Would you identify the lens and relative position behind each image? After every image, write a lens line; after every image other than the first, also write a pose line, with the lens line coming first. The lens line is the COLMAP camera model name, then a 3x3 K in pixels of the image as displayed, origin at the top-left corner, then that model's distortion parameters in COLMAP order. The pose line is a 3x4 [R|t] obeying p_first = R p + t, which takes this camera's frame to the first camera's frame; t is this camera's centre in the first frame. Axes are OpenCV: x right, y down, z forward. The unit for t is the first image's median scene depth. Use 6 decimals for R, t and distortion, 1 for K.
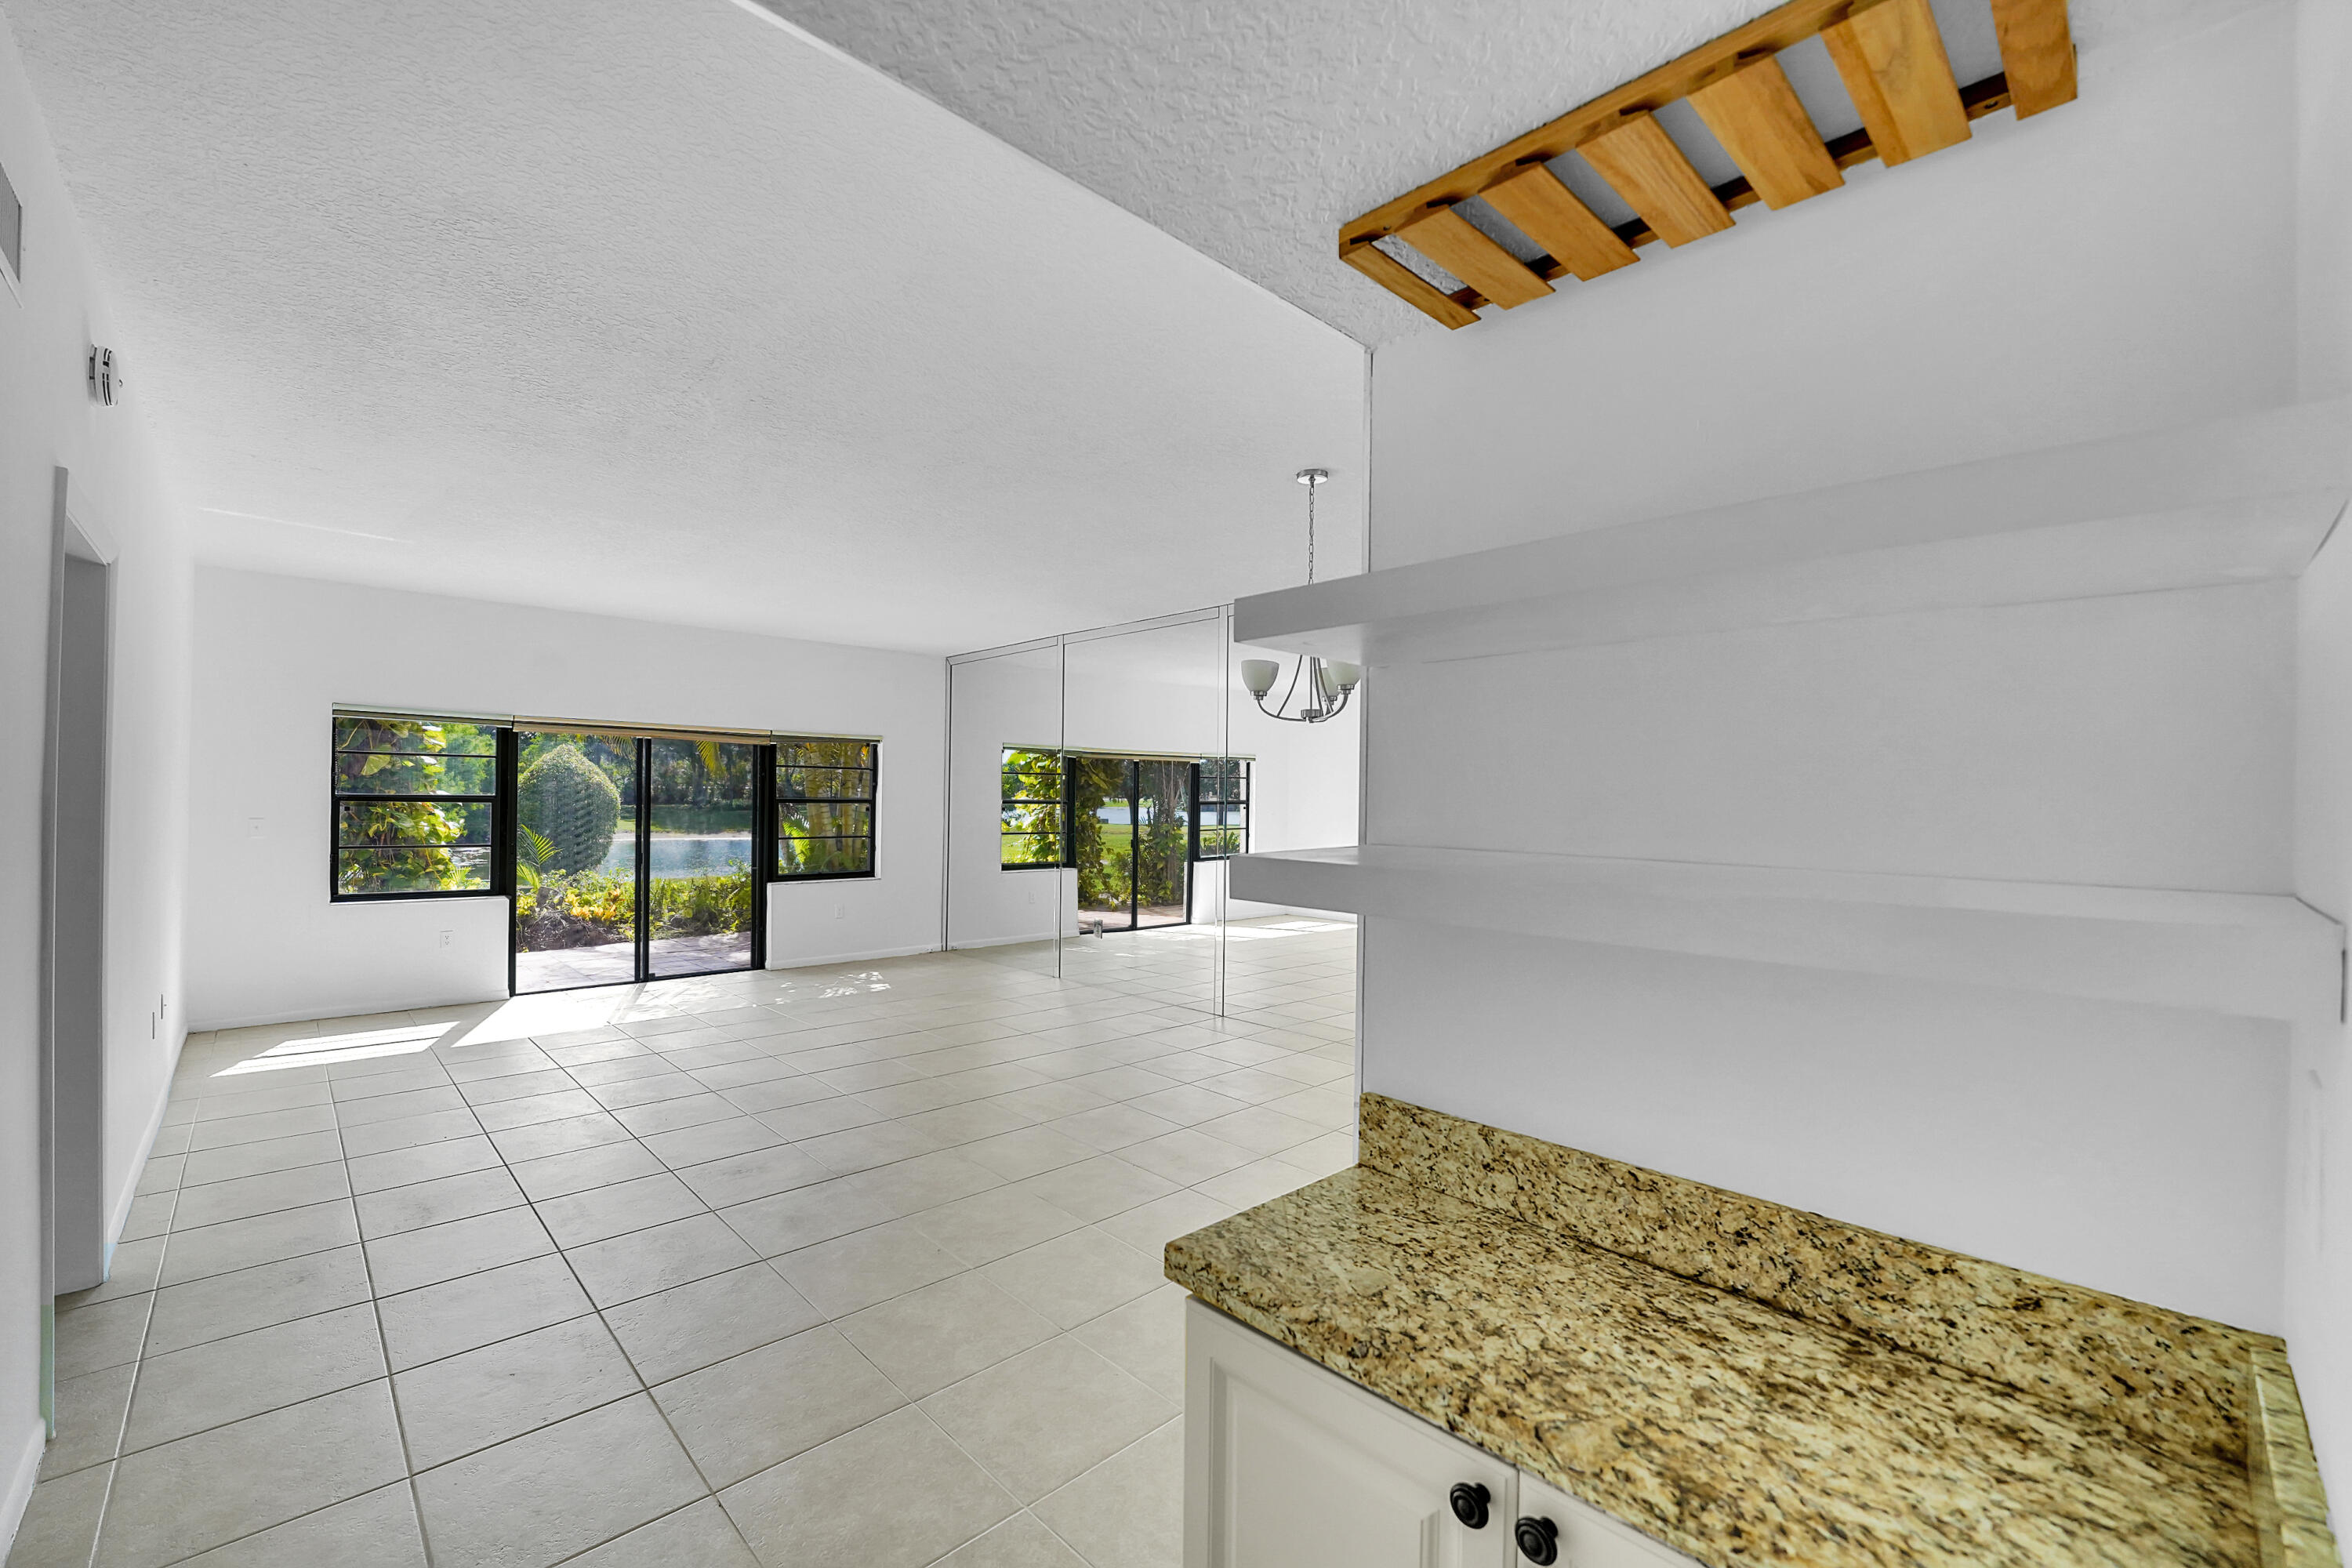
lens RADIAL K [[959.8, 0, 1168.8], [0, 959.8, 793.3], [0, 0, 1]] dist [-0.022045, 0.000679]
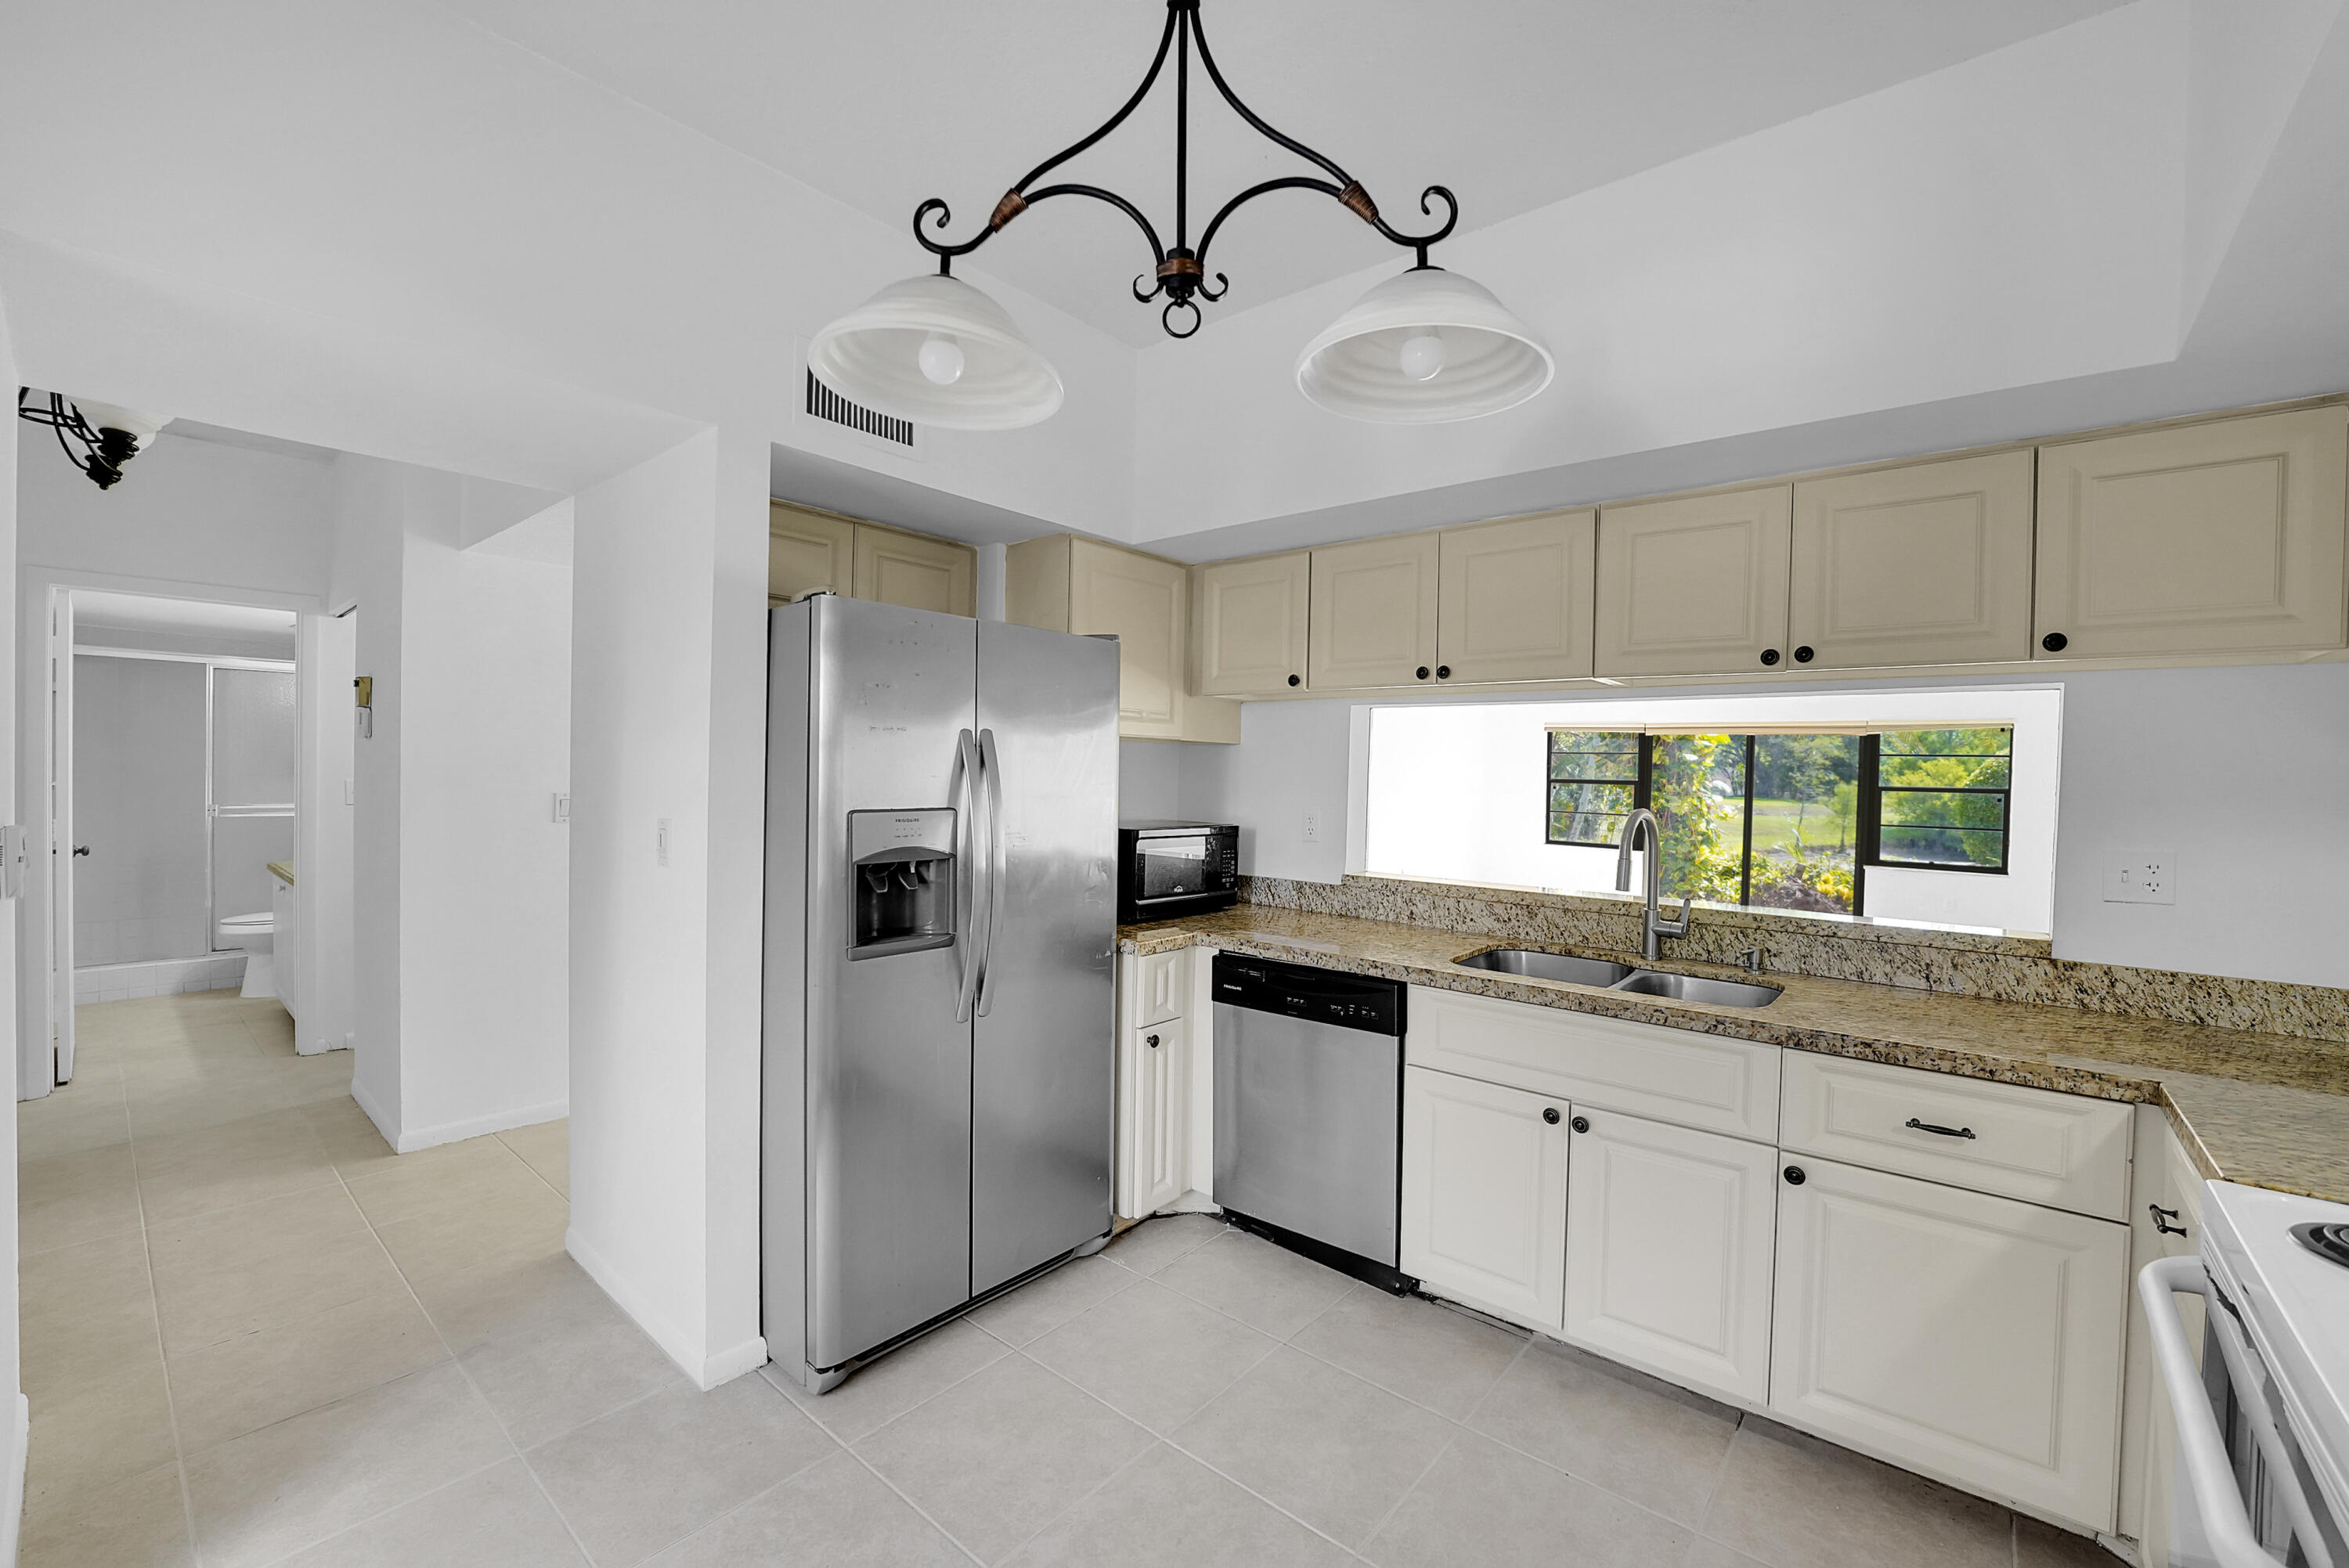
lens RADIAL K [[958.4, 0, 1167.3], [0, 958.4, 793.3], [0, 0, 1]] dist [-0.022045, 0.000679]
pose [[0.100800, 0.011648, -0.994839, 0.515961], [-0.016069, 0.999820, 0.010078, 0.014113], [0.994777, 0.014970, 0.100969, 0.118374]]
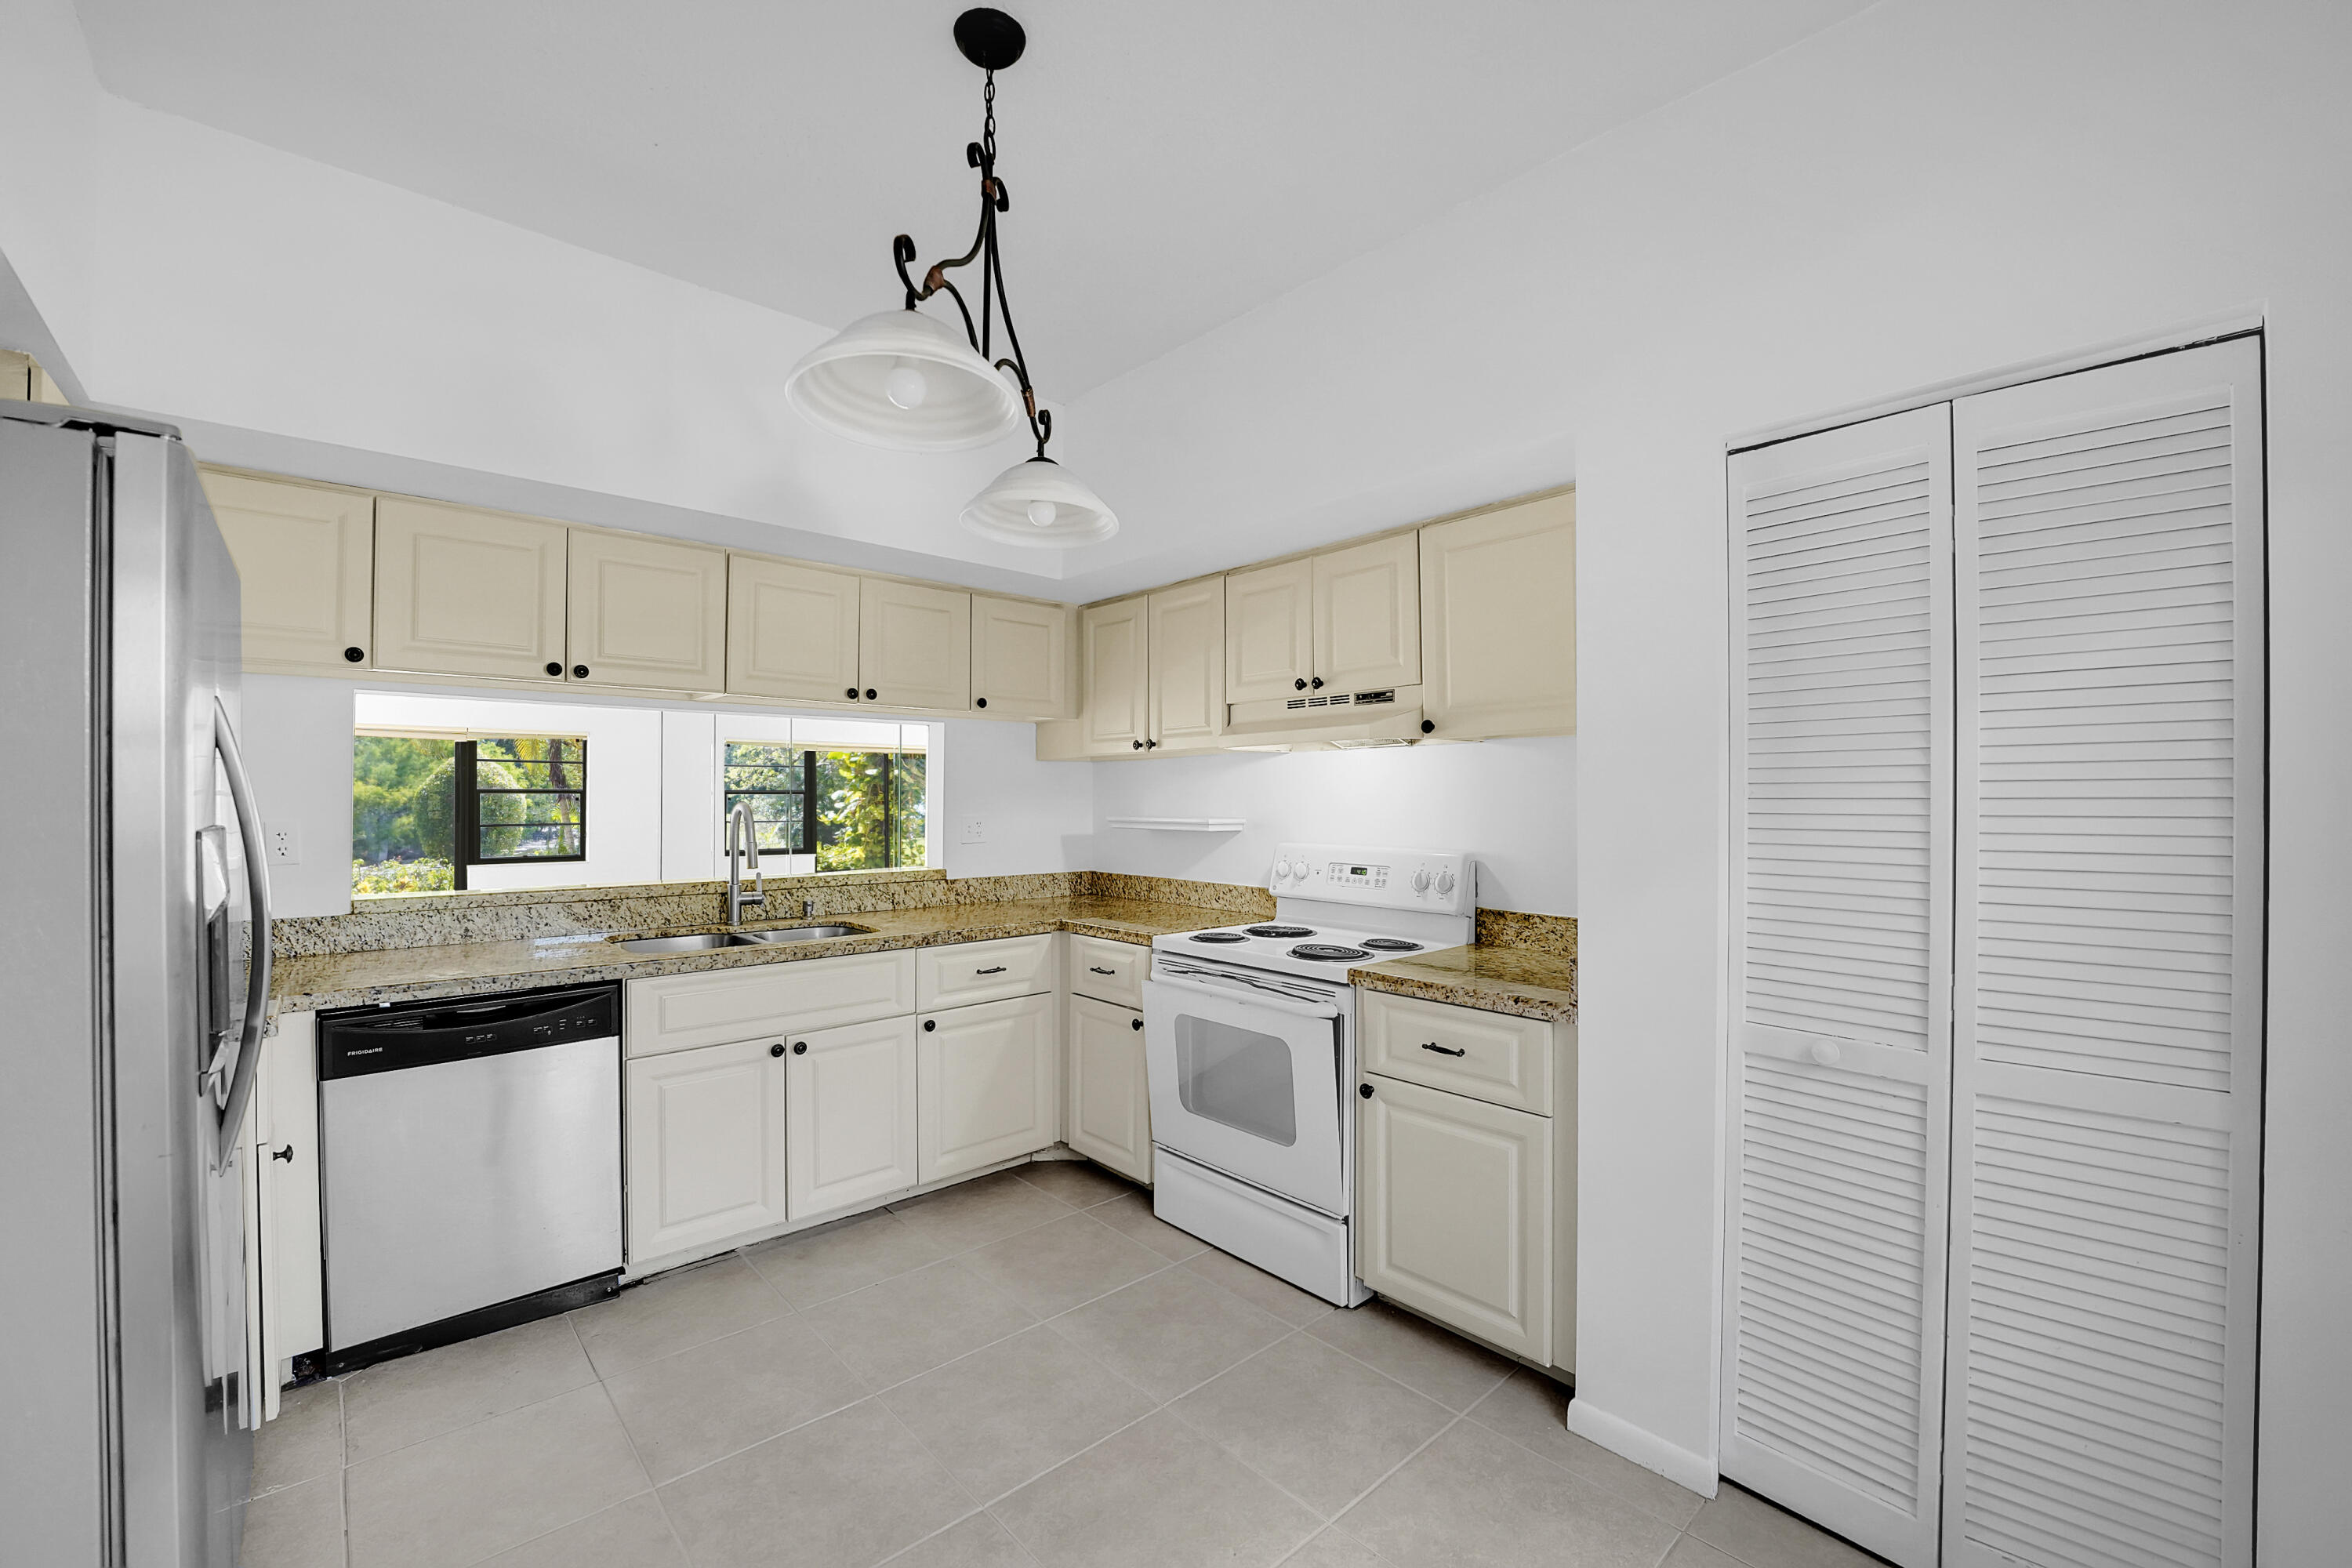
lens RADIAL K [[959.8, 0, 1168.8], [0, 959.8, 793.3], [0, 0, 1]] dist [-0.022045, 0.000679]
pose [[0.999458, -0.010518, -0.031179, 0.407758], [0.010465, 0.999943, -0.001888, 0.018626], [0.031197, 0.001561, 0.999512, -0.074022]]
